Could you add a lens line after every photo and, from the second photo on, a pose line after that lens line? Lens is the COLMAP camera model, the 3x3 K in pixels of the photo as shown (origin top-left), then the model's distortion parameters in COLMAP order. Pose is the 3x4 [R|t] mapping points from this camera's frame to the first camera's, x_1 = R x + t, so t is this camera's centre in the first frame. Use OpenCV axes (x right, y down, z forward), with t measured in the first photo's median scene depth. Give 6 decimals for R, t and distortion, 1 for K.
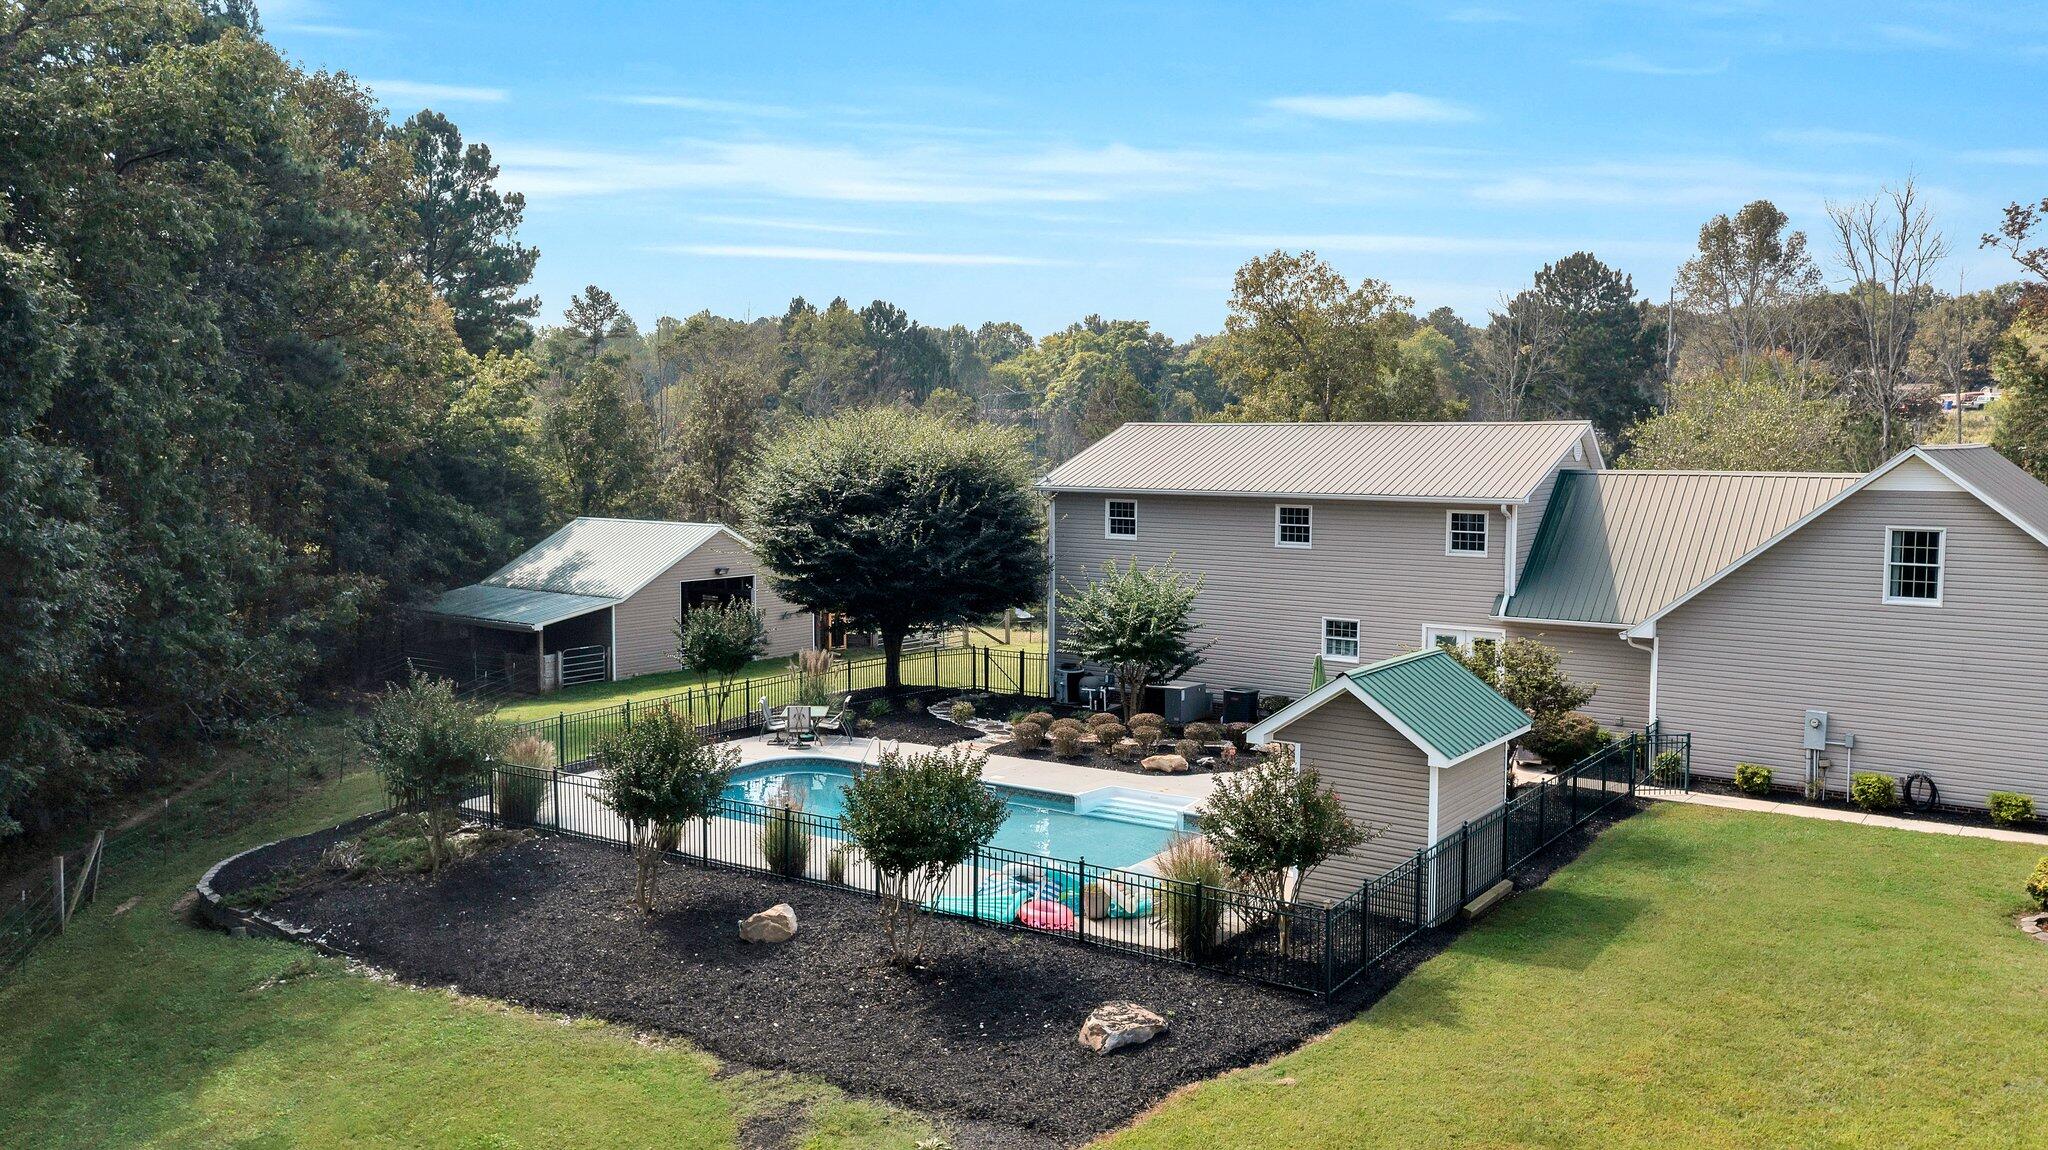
lens RADIAL K [[1650.6, 0, 1024.0], [0, 1650.6, 575.0], [0, 0, 1]] dist [-0.000517, 0.011580]
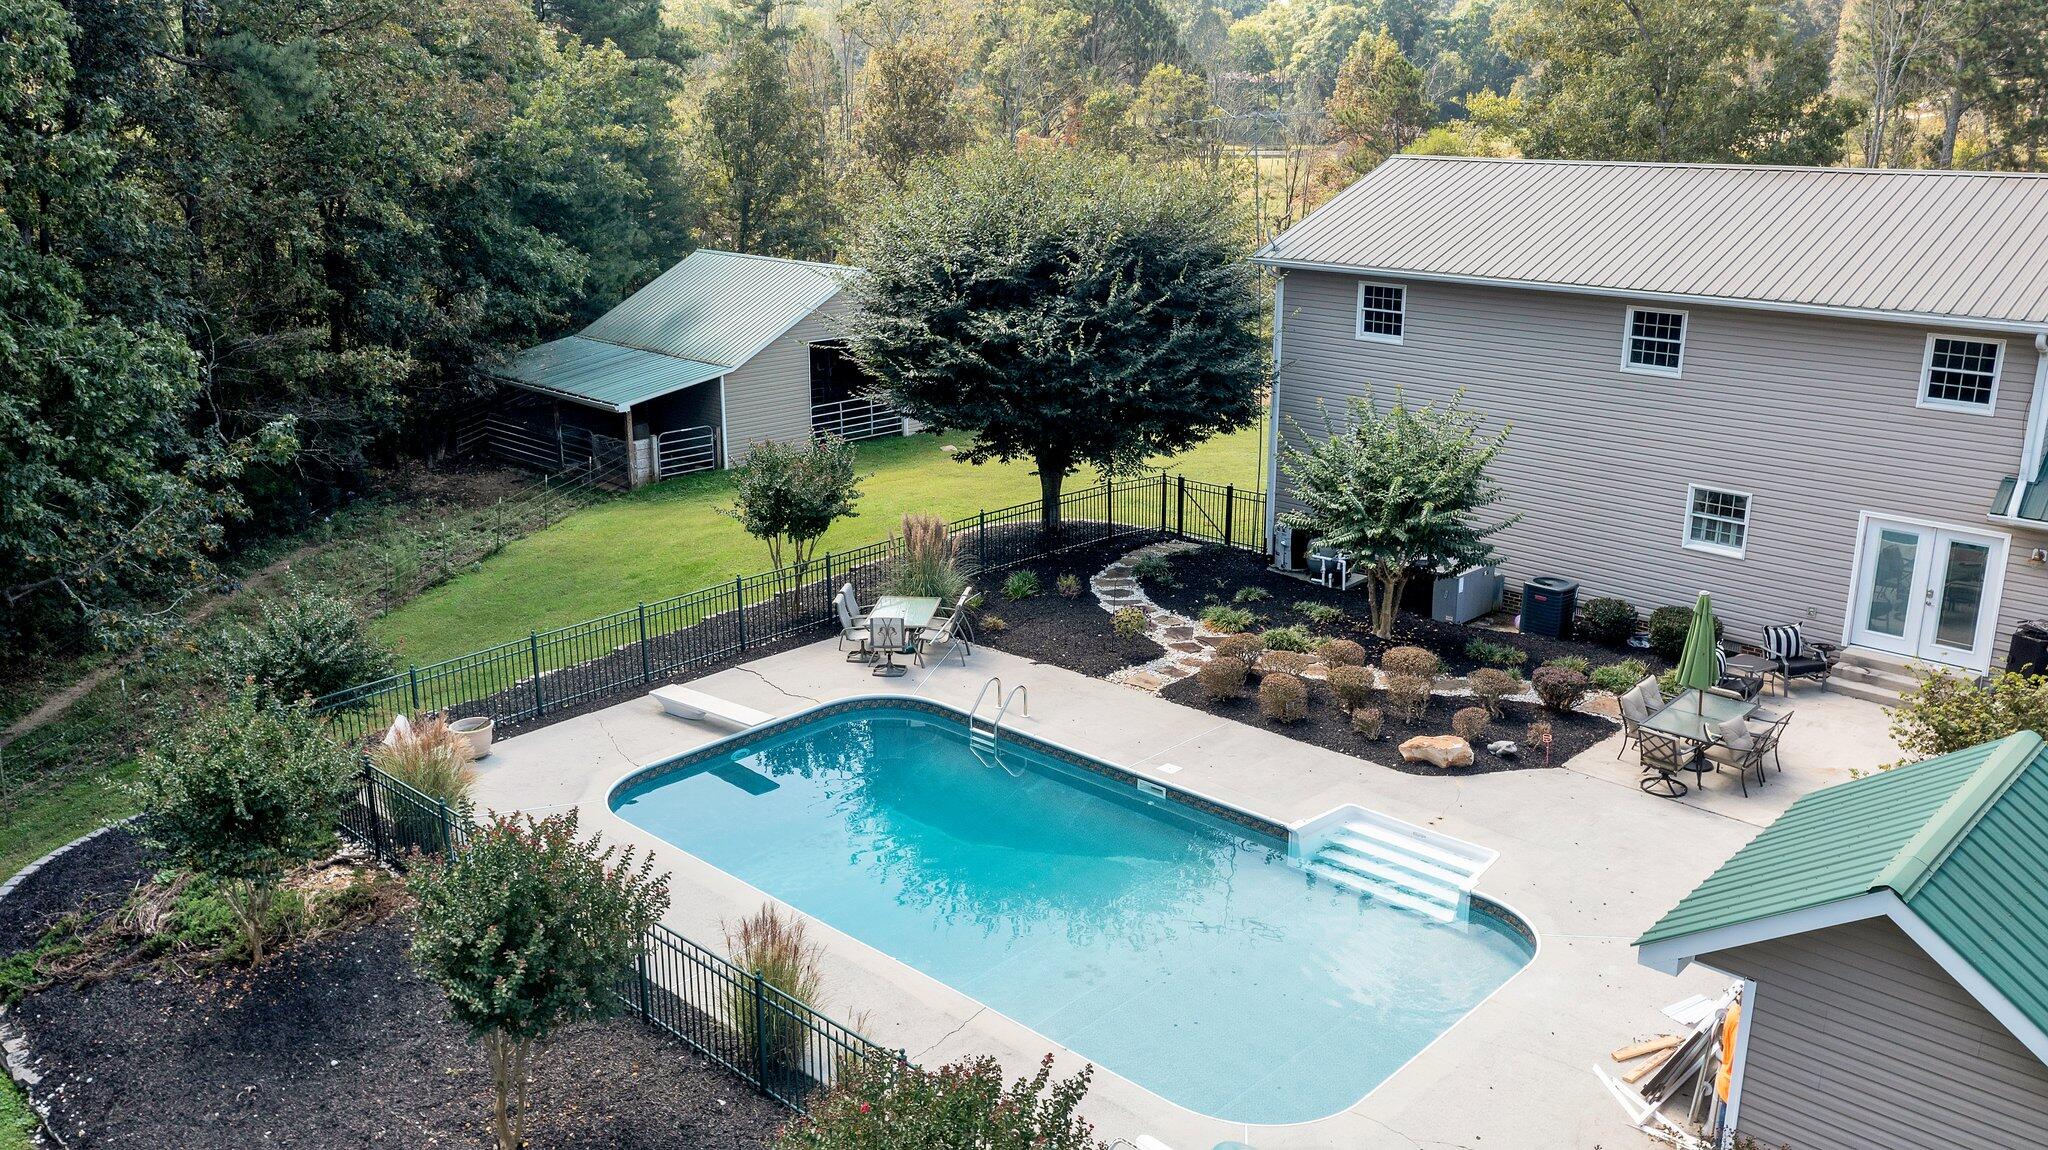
lens RADIAL K [[1650.6, 0, 1024.0], [0, 1650.6, 575.0], [0, 0, 1]] dist [-0.000517, 0.011580]
pose [[0.990062, 0.036592, -0.135789, 0.009619], [-0.008890, 0.979908, 0.199250, -0.062203], [0.140352, -0.196062, 0.970495, 0.300108]]
